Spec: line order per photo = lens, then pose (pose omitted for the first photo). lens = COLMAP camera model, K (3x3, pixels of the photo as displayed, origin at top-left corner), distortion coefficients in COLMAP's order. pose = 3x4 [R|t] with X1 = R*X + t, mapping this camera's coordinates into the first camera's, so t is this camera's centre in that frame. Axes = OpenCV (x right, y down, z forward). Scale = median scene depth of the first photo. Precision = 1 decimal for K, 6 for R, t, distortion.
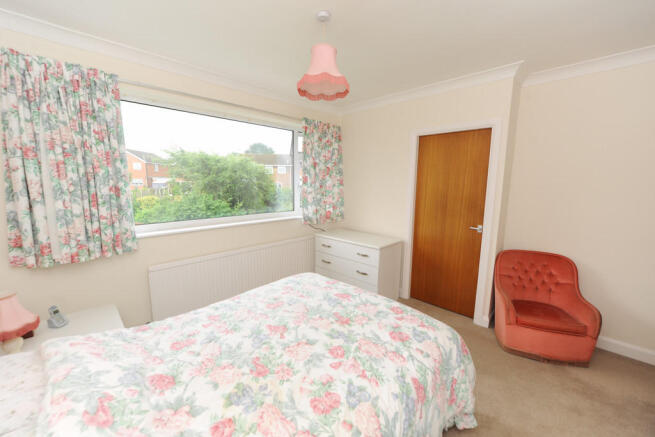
lens RADIAL K [[261.5, 0, 327.4], [0, 261.5, 219.3], [0, 0, 1]] dist [0.021937, -0.001100]
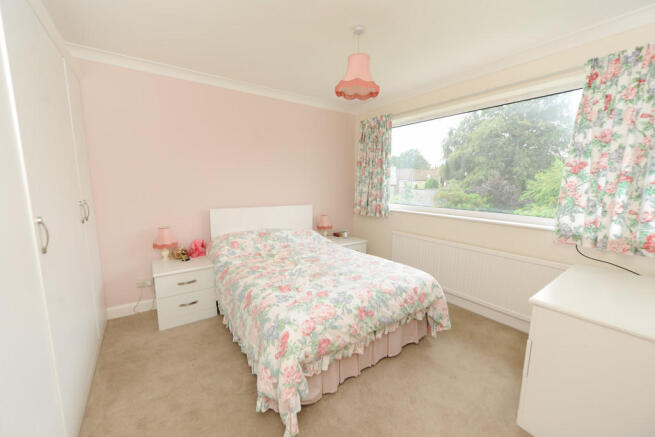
lens RADIAL K [[261.5, 0, 326.6], [0, 261.5, 219.5], [0, 0, 1]] dist [0.021937, -0.001100]
pose [[-0.162596, 0.139835, -0.976734, 1.040605], [-0.145603, 0.975669, 0.163921, -0.091560], [0.975890, 0.168868, -0.138280, 0.945939]]
